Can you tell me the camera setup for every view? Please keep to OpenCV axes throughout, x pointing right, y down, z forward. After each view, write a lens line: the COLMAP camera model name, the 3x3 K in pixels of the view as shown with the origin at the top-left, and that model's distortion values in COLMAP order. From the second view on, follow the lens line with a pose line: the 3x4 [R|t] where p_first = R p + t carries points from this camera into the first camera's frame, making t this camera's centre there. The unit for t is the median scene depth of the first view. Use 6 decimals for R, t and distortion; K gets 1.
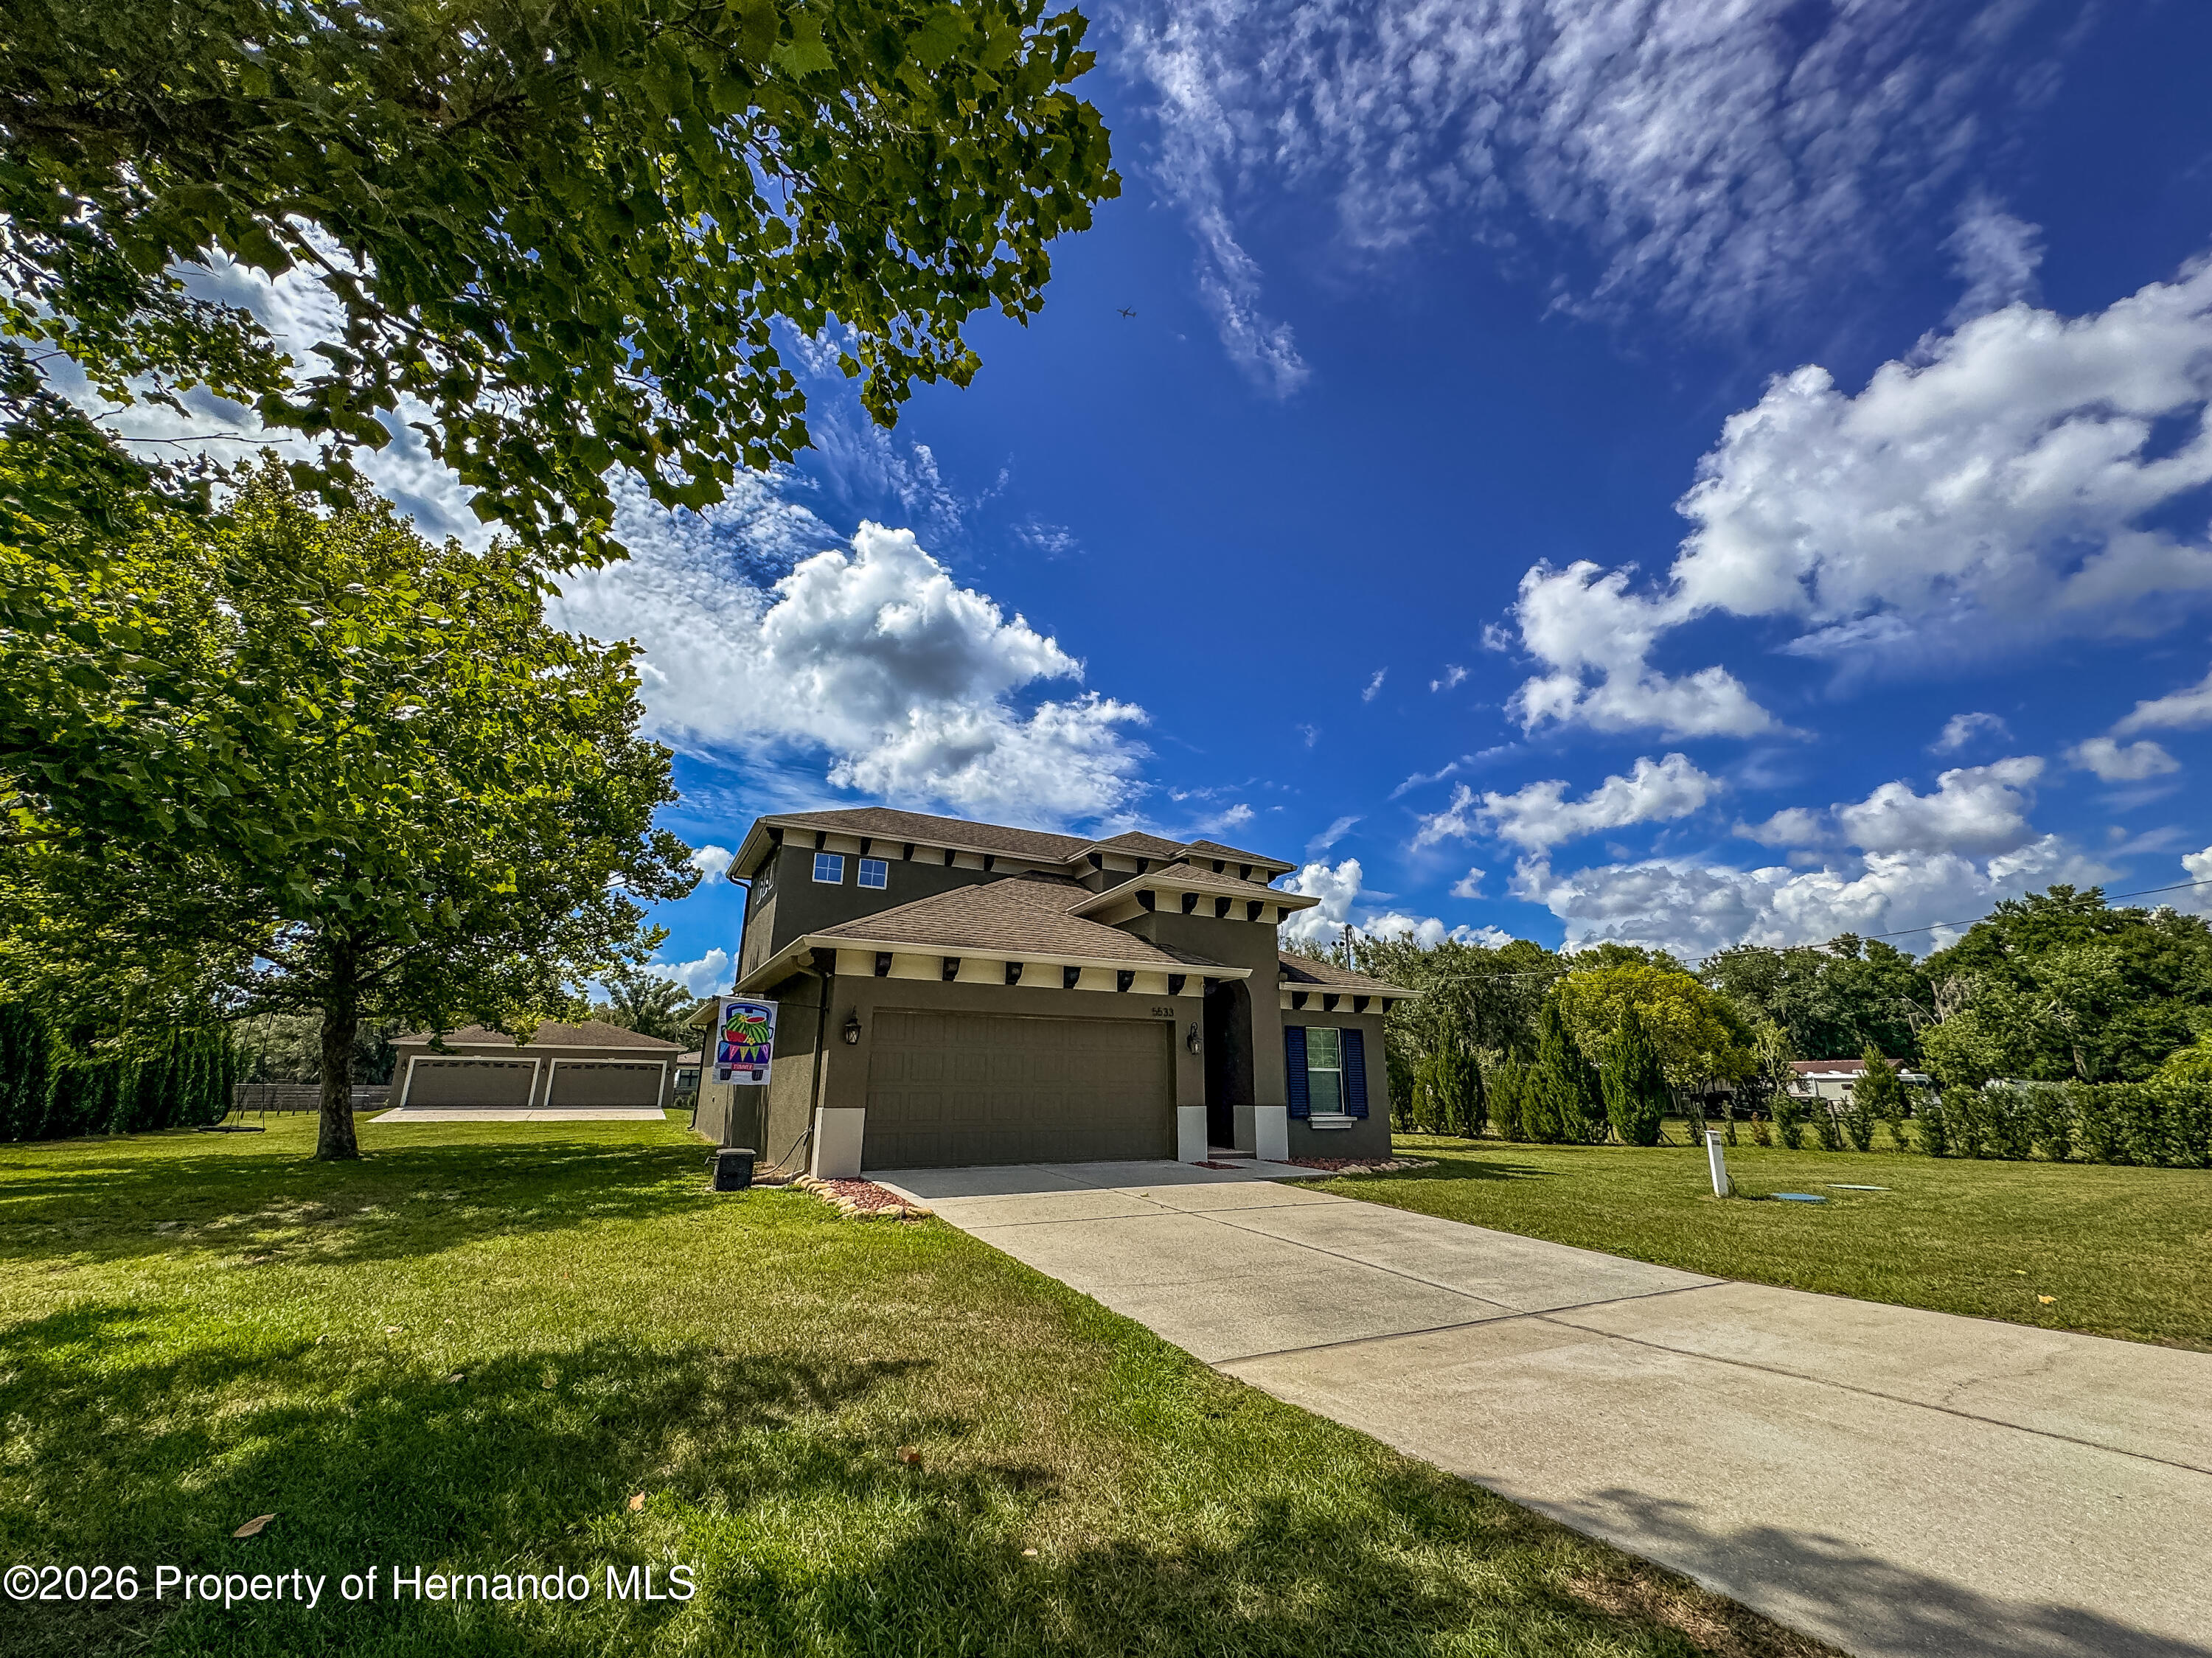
lens RADIAL K [[926.4, 0, 1120.4], [0, 926.4, 801.9], [0, 0, 1]] dist [-0.001051, -0.000172]
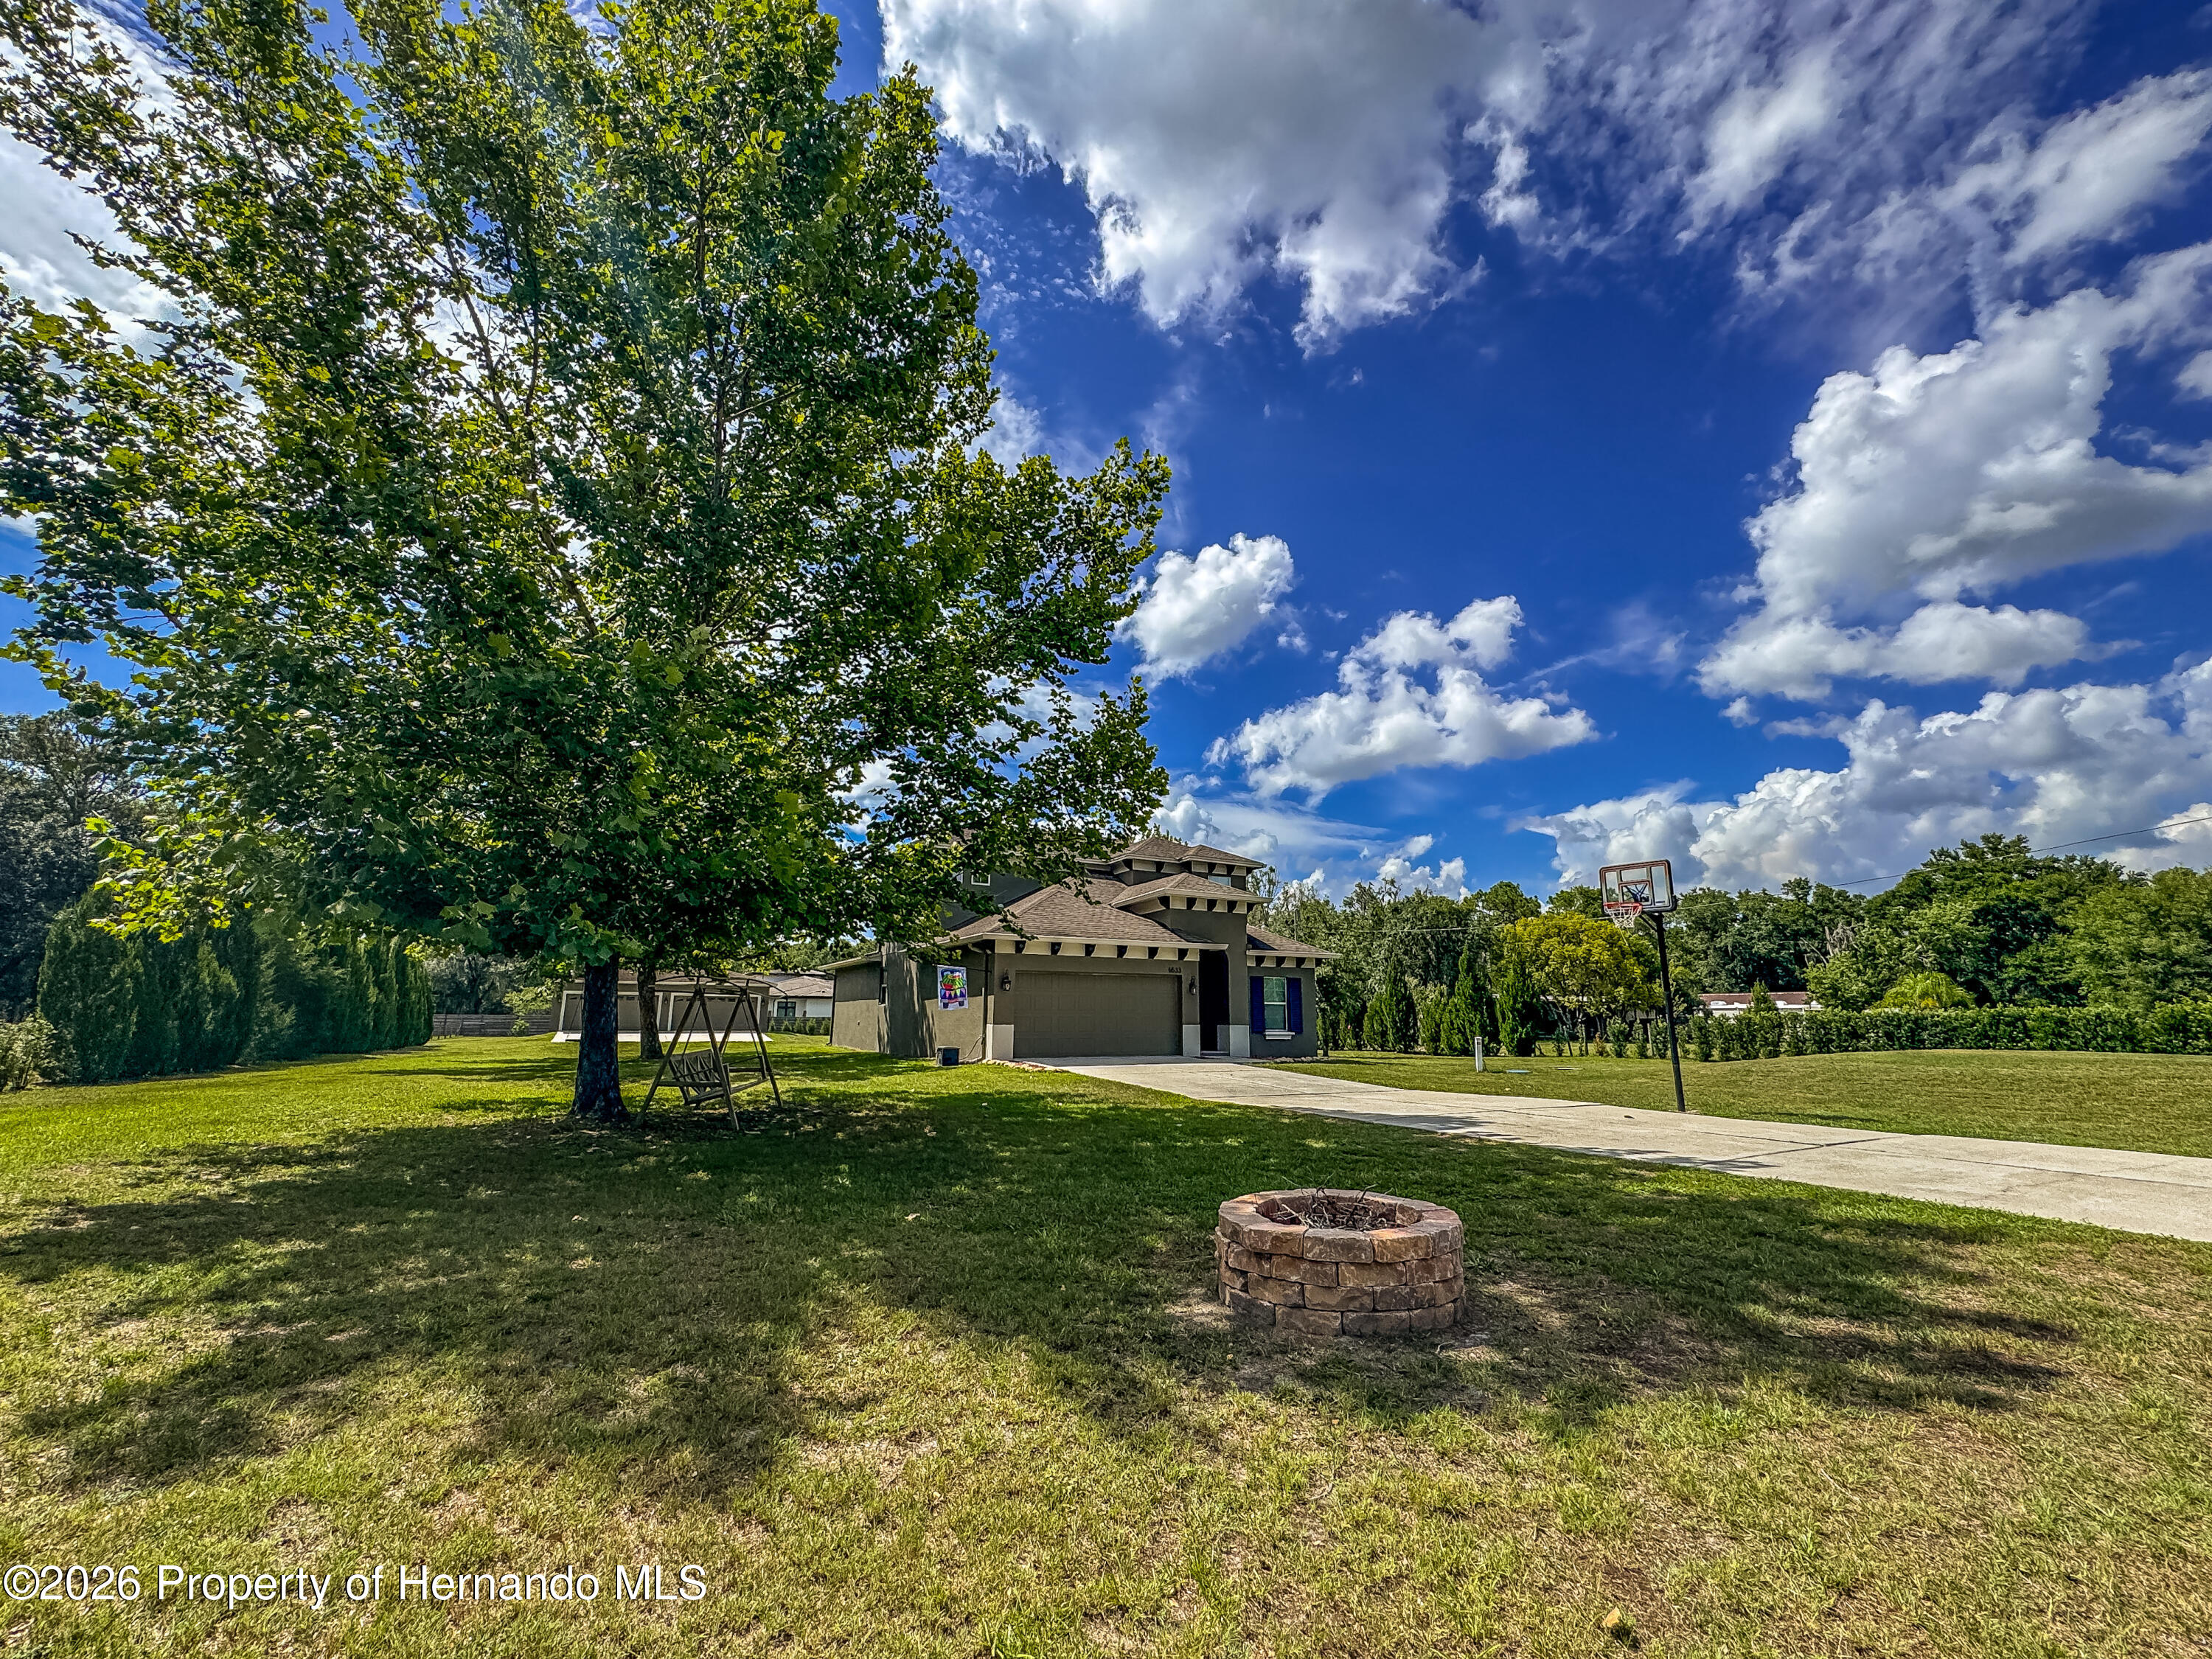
lens RADIAL K [[926.5, 0, 1094.7], [0, 926.5, 831.6], [0, 0, 1]] dist [-0.001051, -0.000172]
pose [[0.999677, -0.004608, -0.024999, -0.051918], [0.007150, 0.994704, 0.102533, -0.179891], [0.024394, -0.102678, 0.994415, -0.591903]]
